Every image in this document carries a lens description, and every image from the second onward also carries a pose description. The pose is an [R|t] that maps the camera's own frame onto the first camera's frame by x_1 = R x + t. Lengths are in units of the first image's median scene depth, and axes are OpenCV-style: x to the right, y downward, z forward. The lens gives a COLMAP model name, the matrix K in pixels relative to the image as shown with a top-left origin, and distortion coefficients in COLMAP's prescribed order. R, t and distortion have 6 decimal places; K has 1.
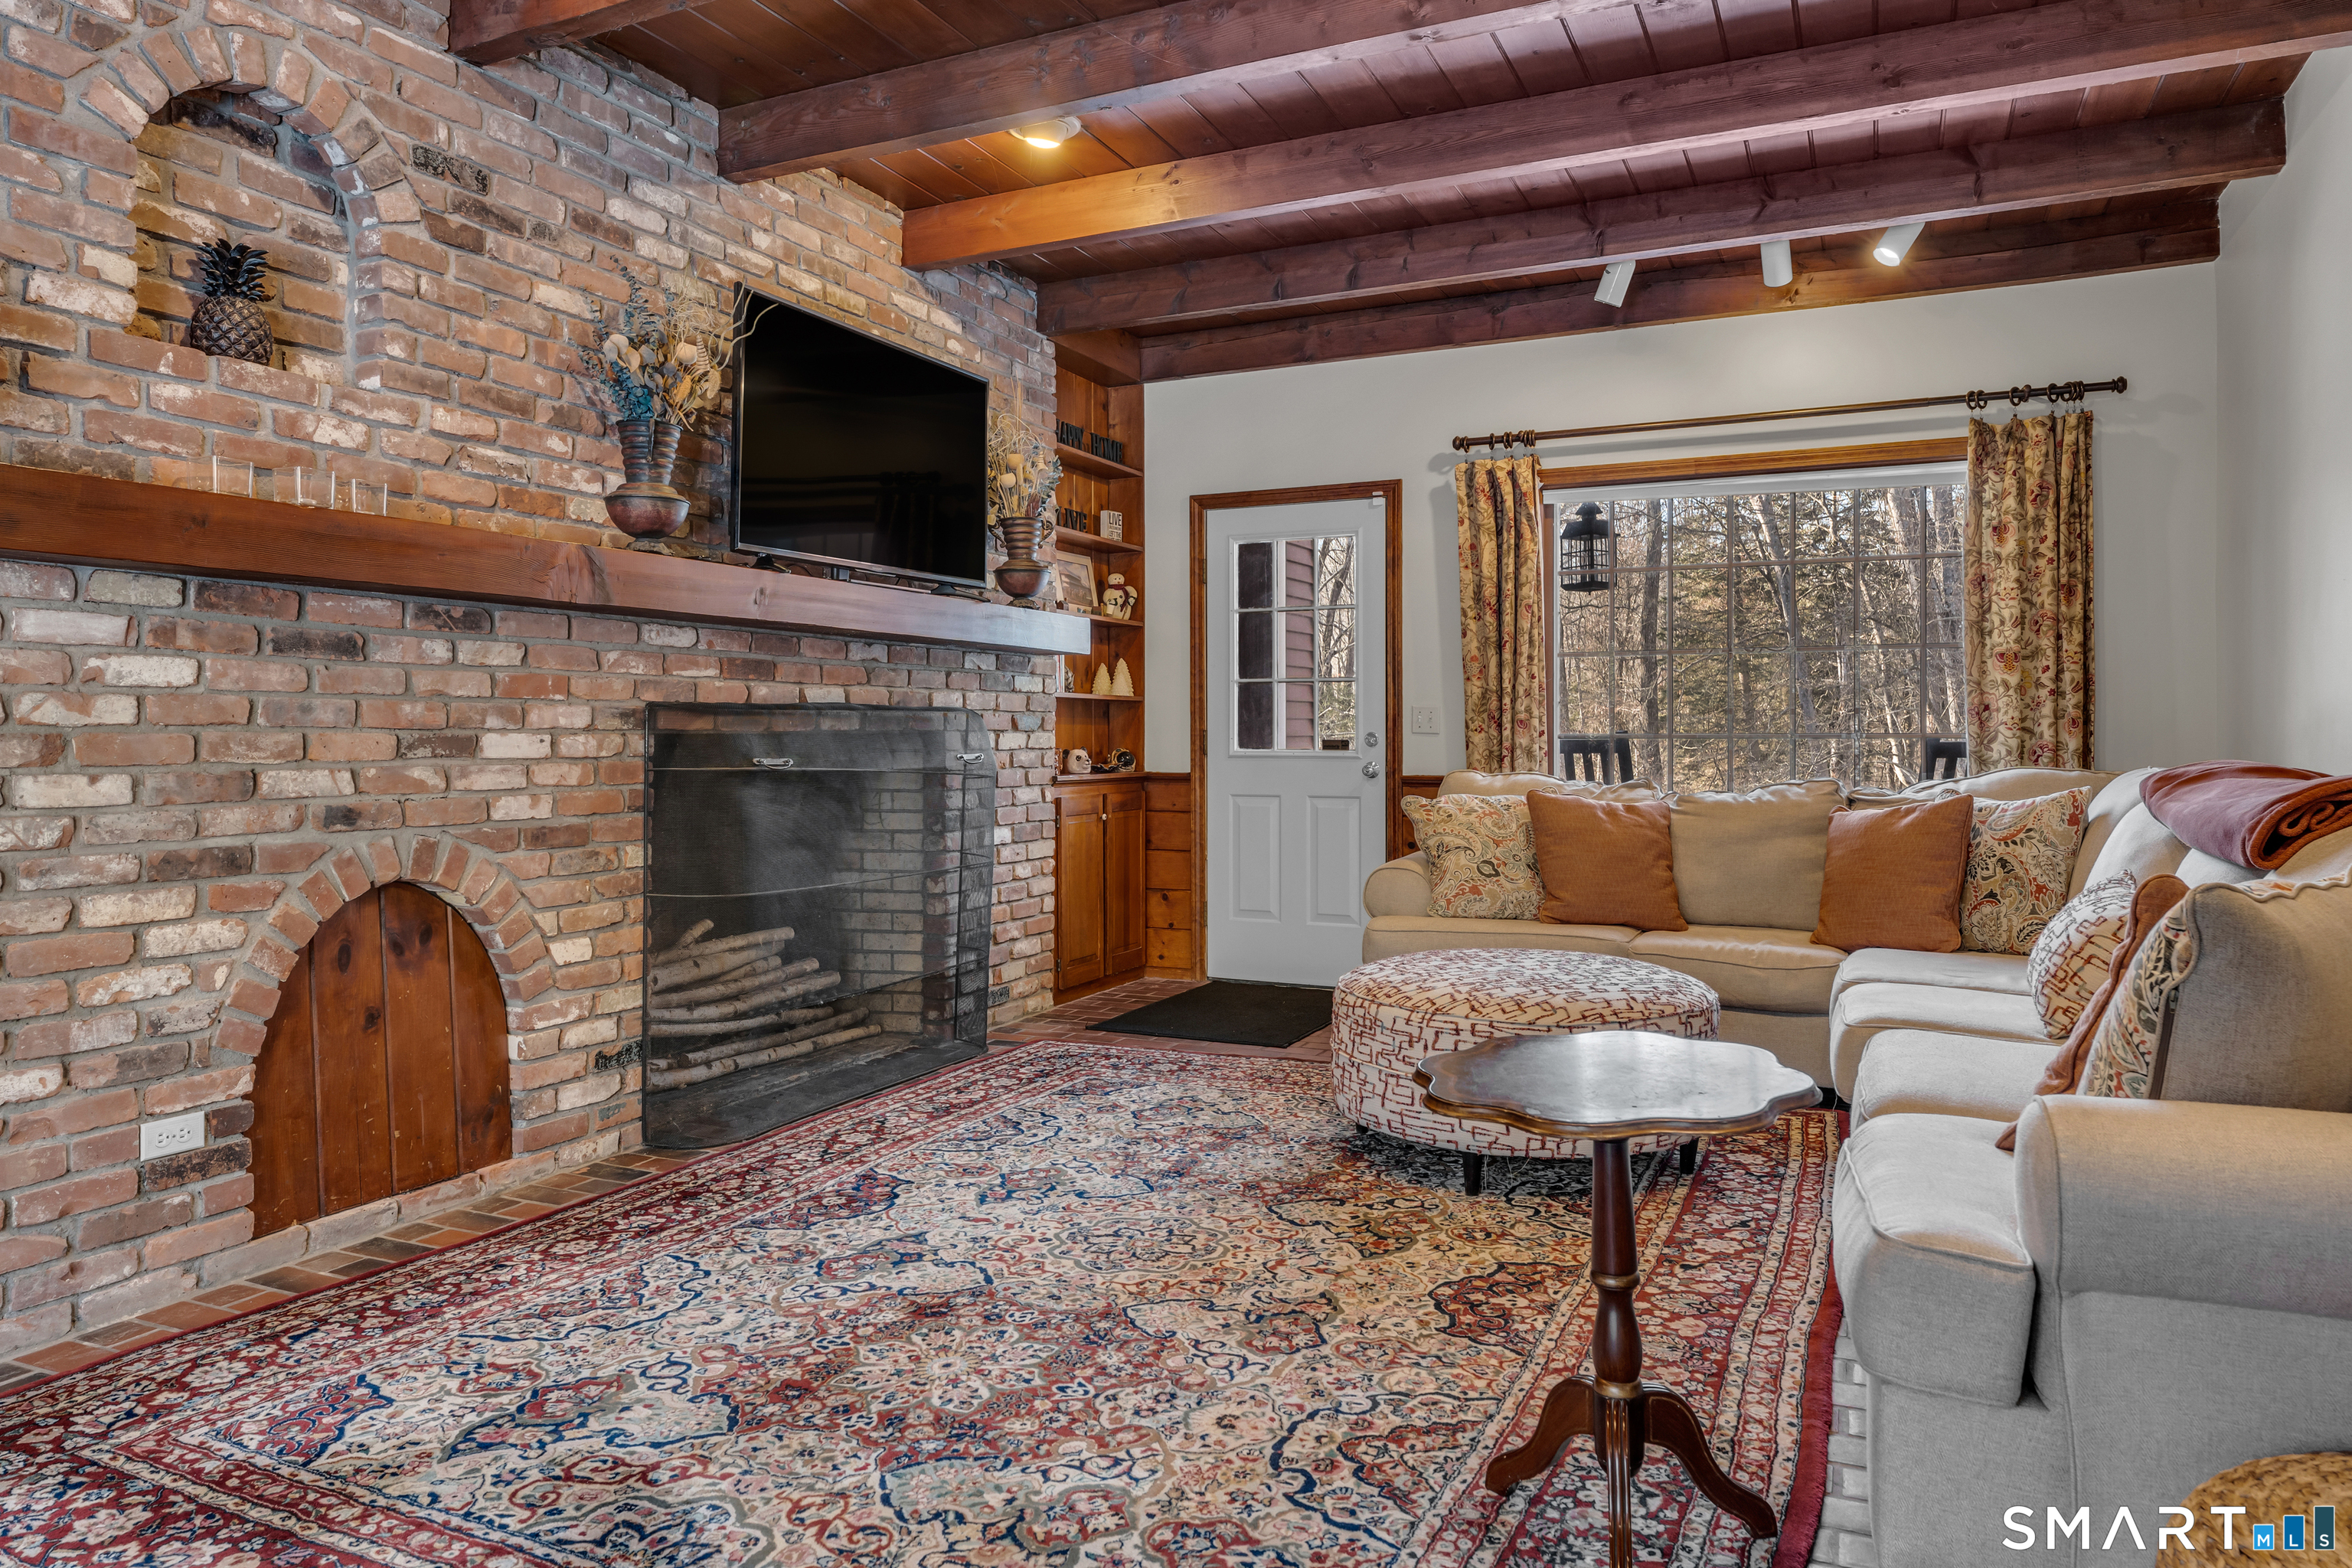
lens RADIAL K [[1502.1, 0, 1168.5], [0, 1502.1, 738.3], [0, 0, 1]] dist [-0.000678, 0.000709]
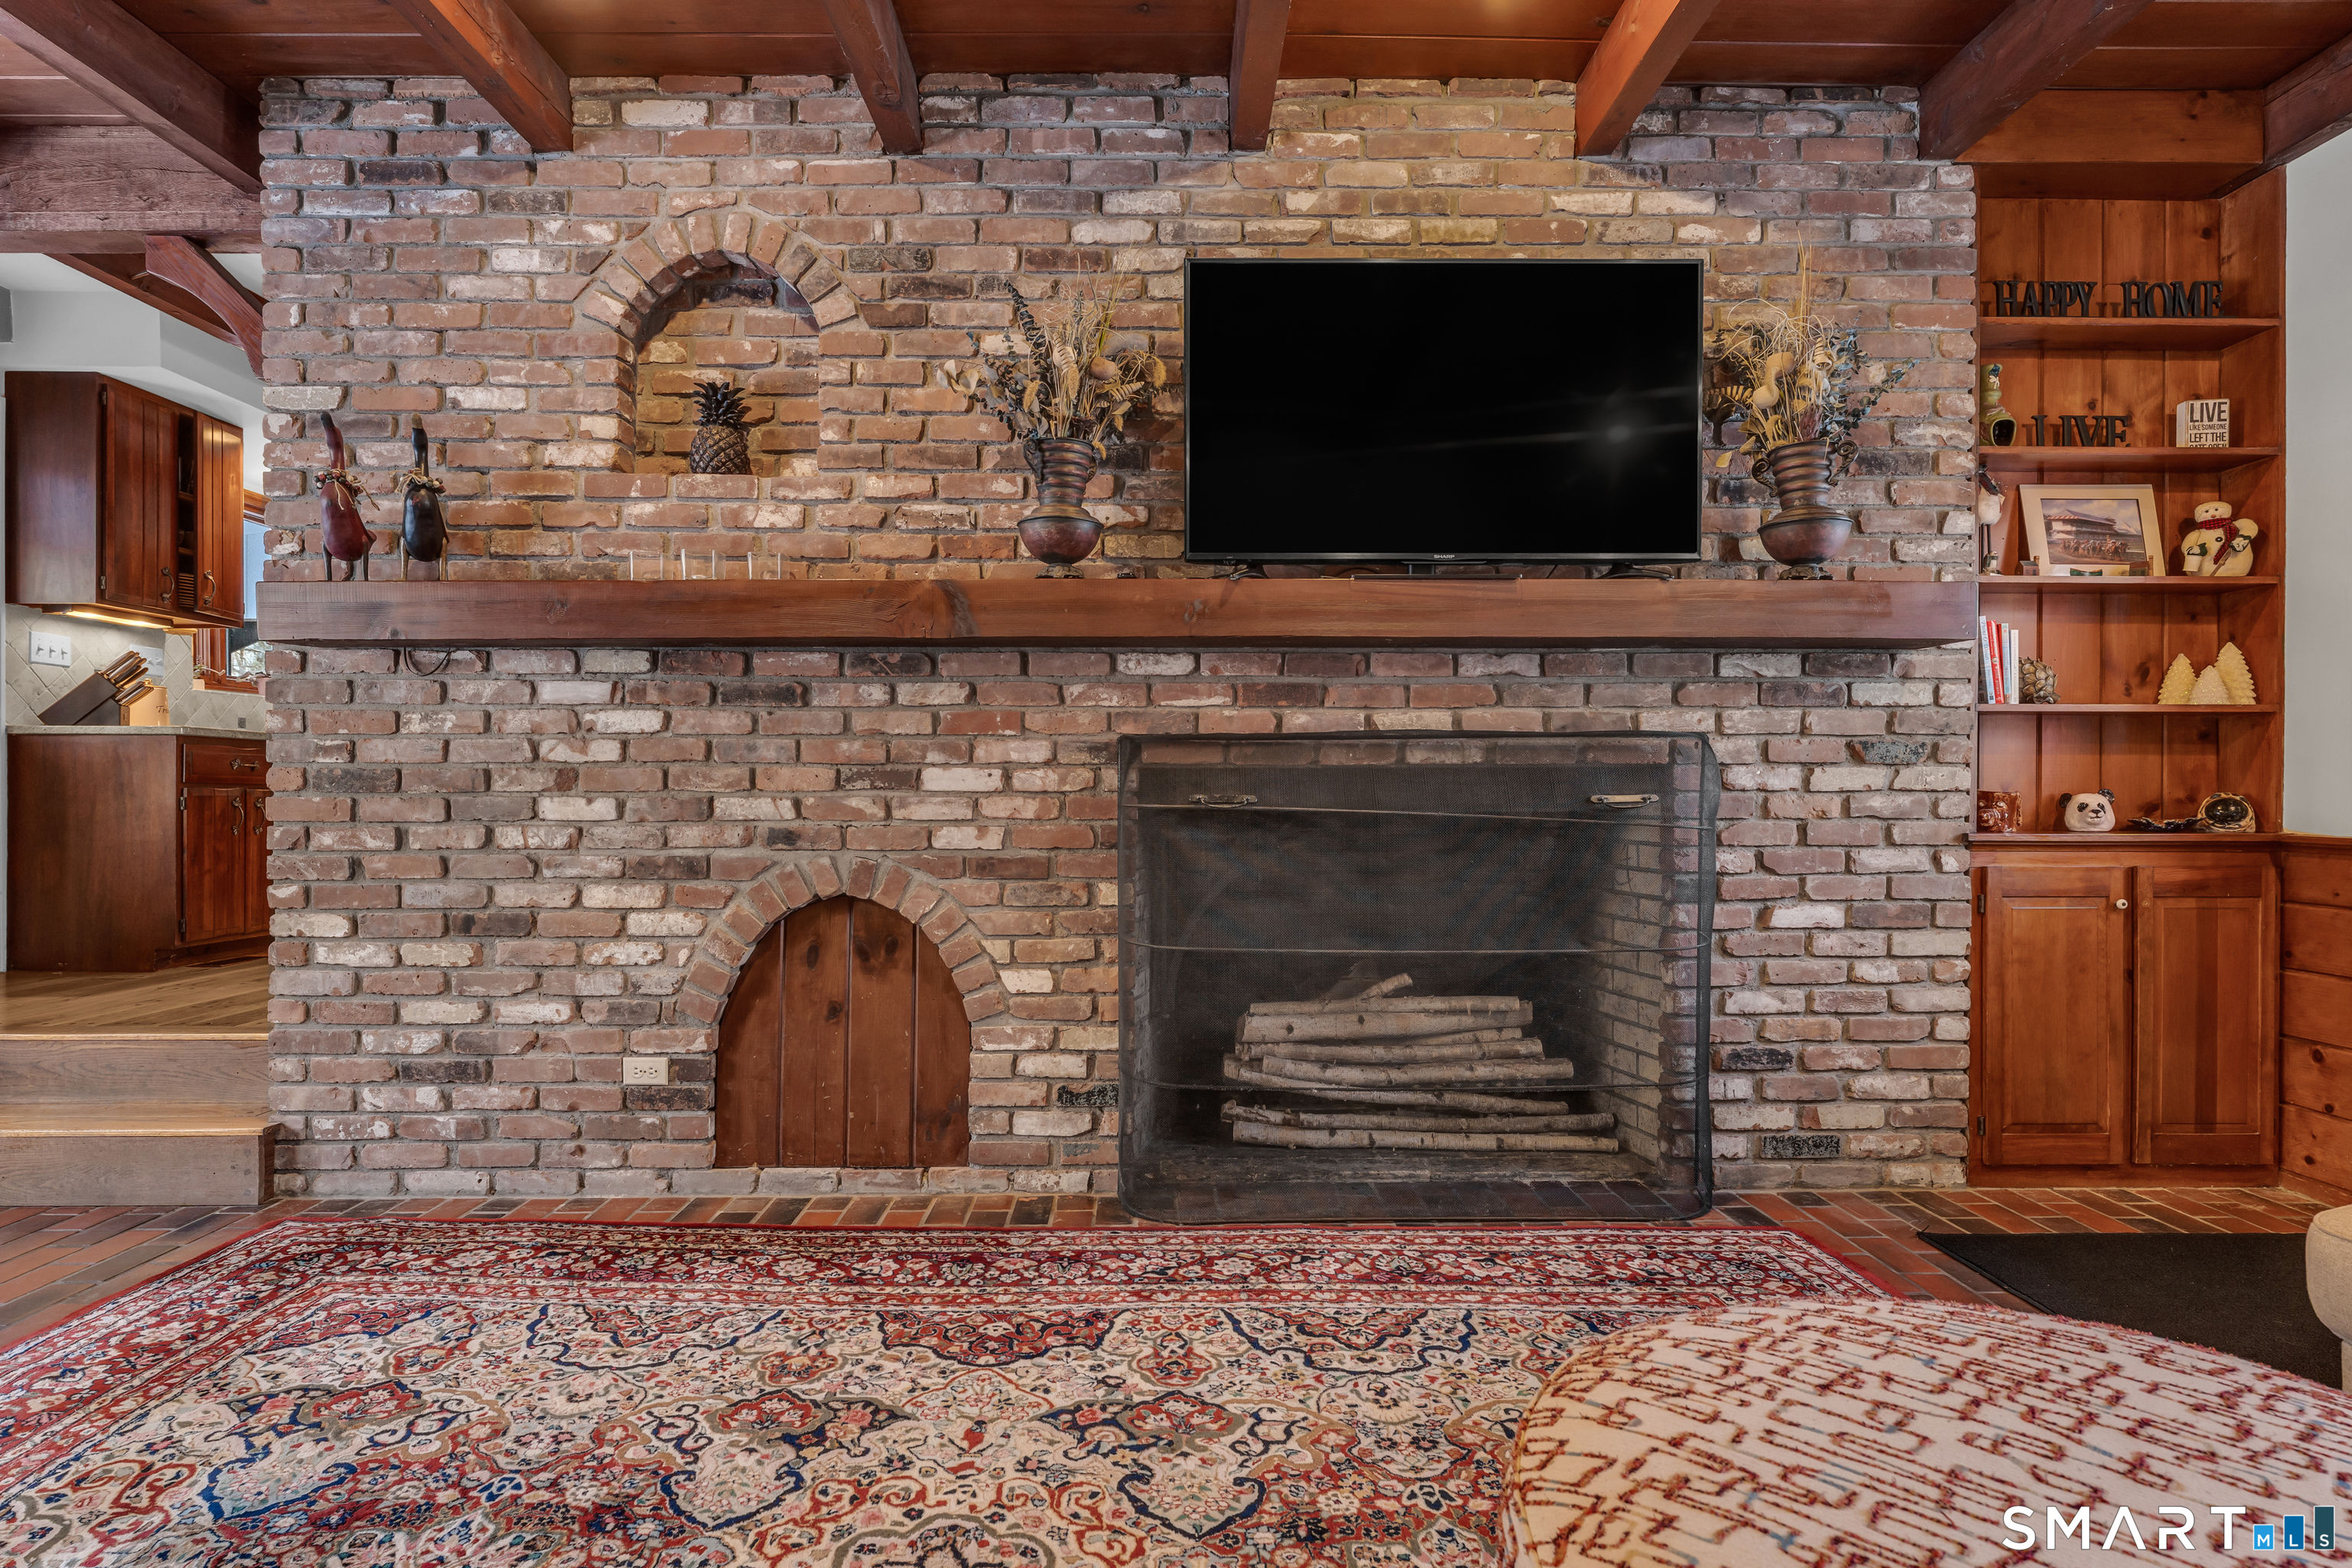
lens RADIAL K [[1188.9, 0, 1173.2], [0, 1188.9, 794.0], [0, 0, 1]] dist [-0.002103, 0.000665]
pose [[0.439240, 0.006508, -0.898346, 0.404606], [-0.002353, 0.999979, 0.006093, 0.010285], [0.898367, -0.000563, 0.439246, 0.802650]]
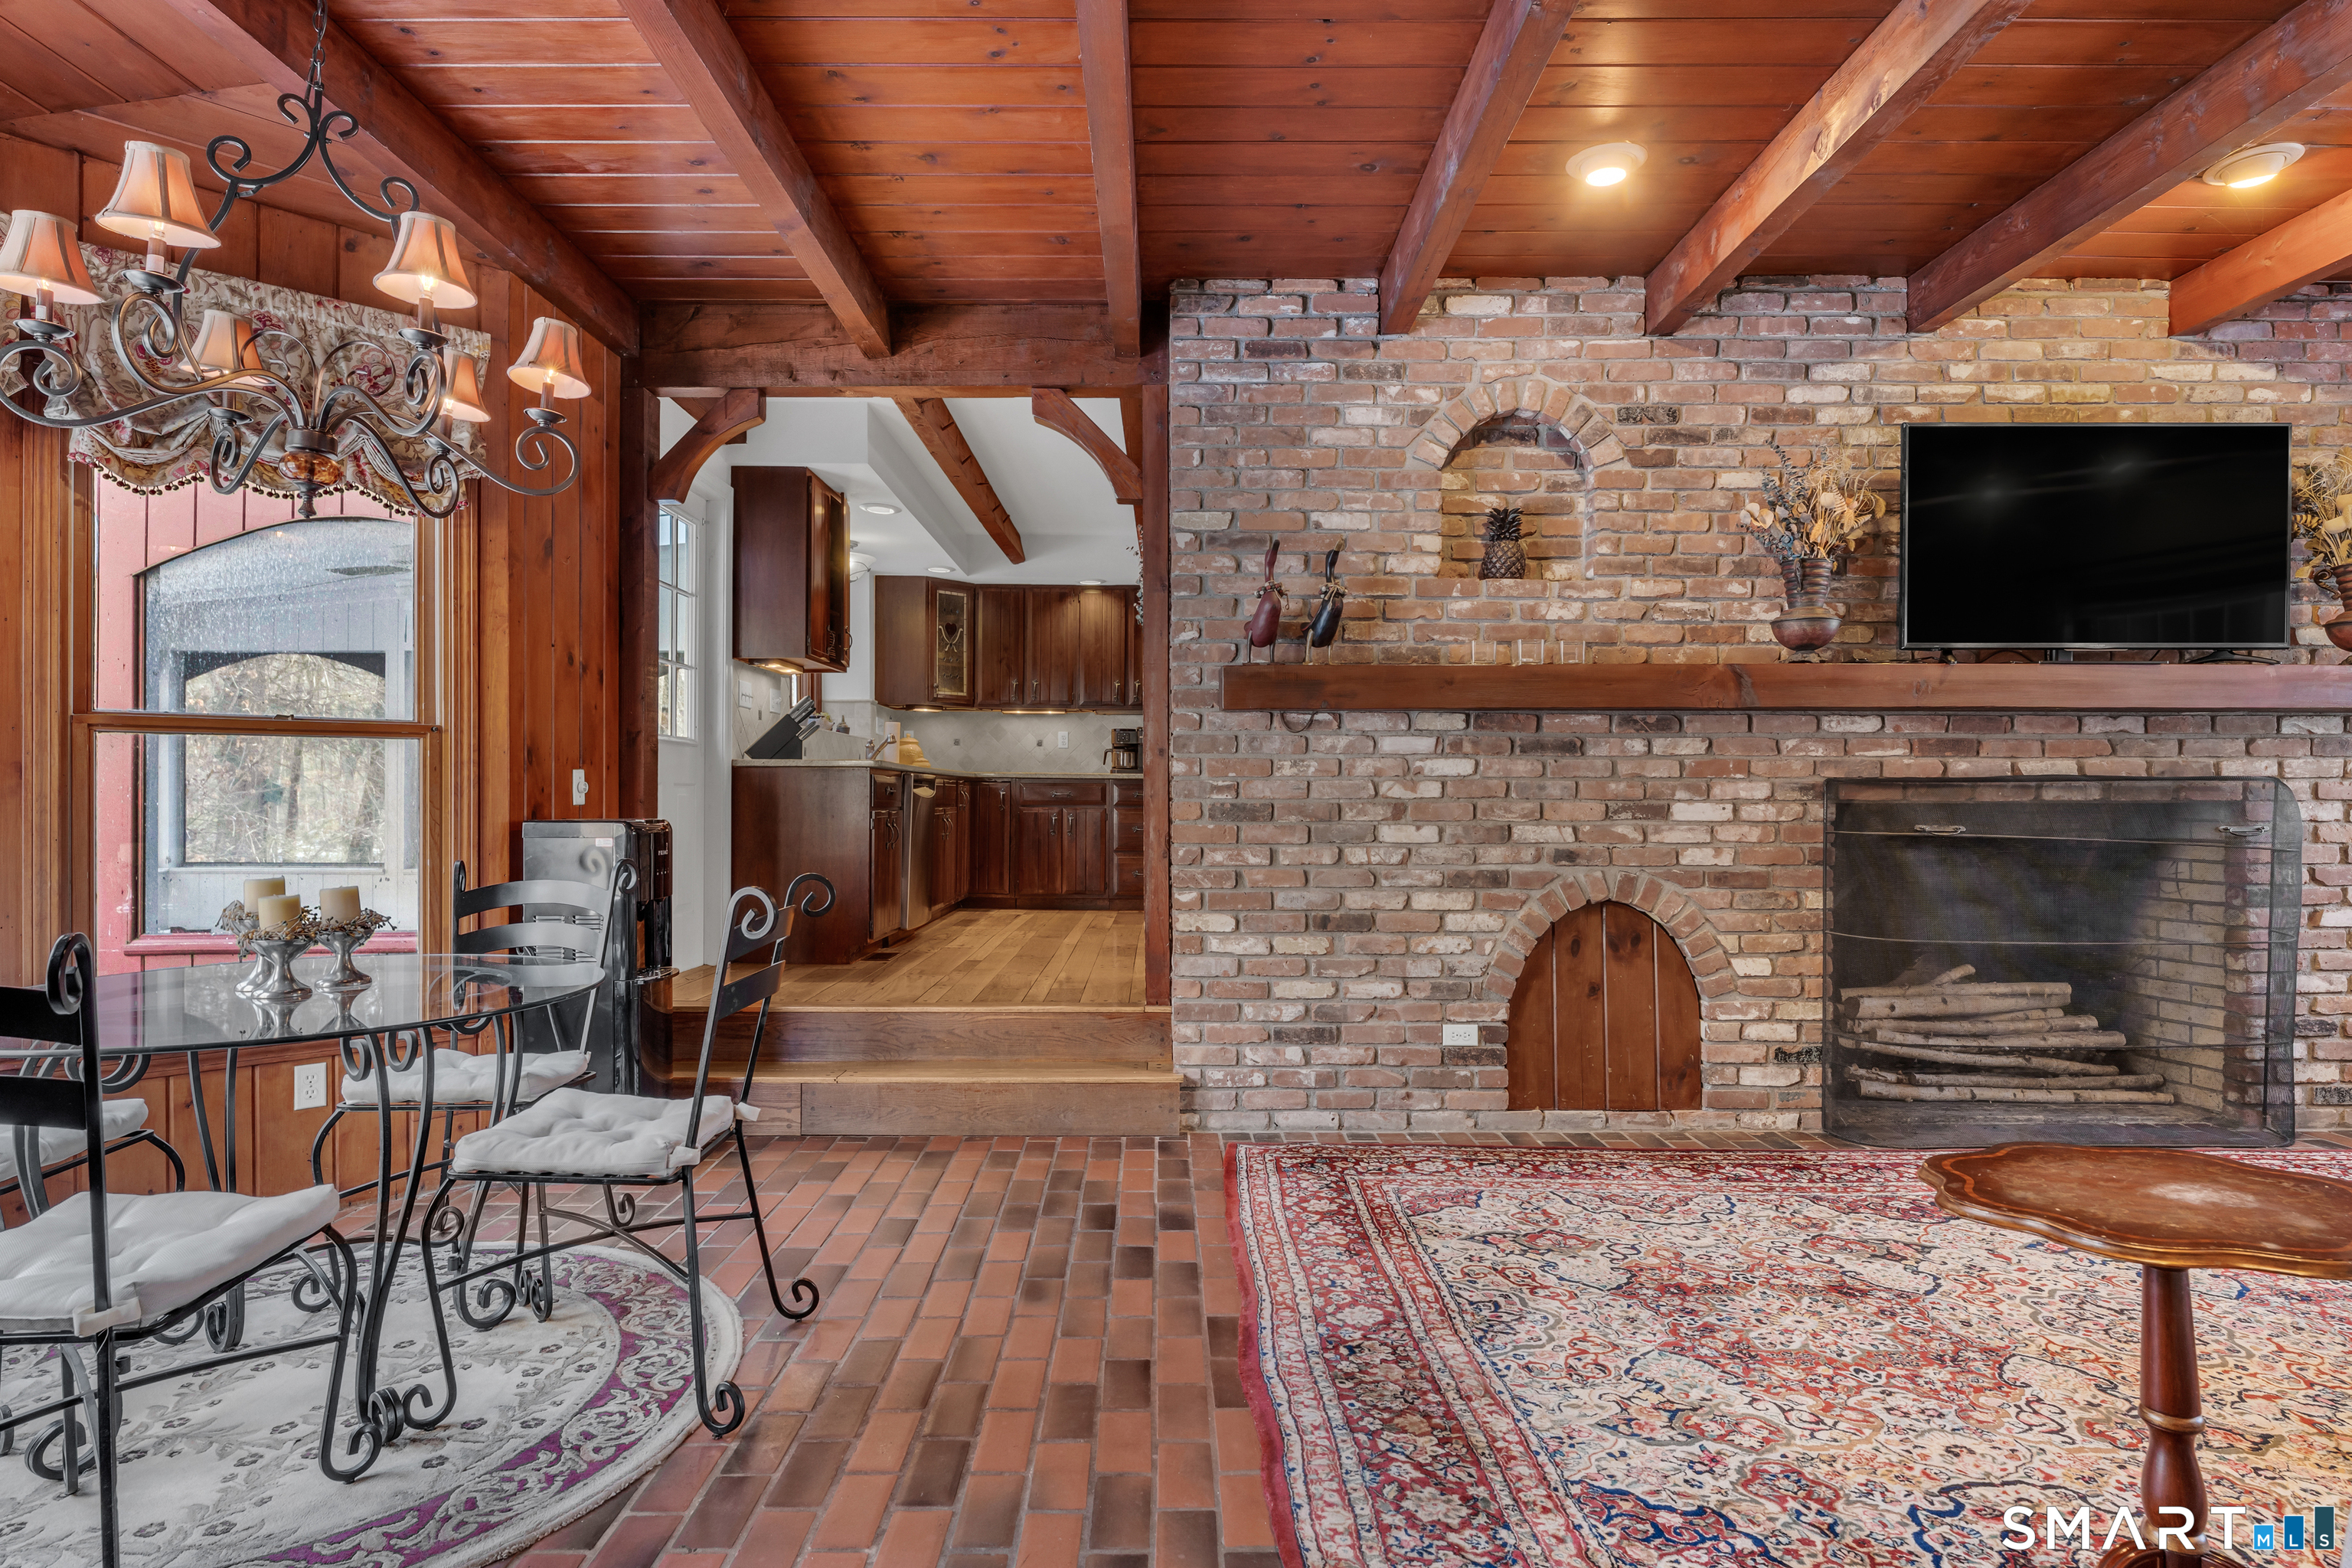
lens RADIAL K [[1246.9, 0, 1170.6], [0, 1246.9, 784.7], [0, 0, 1]] dist [-0.003554, -0.000792]
pose [[0.432512, -0.002150, -0.901626, 0.409088], [-0.003796, 0.999984, -0.004205, -0.014032], [0.901620, 0.005241, 0.432497, 0.064049]]
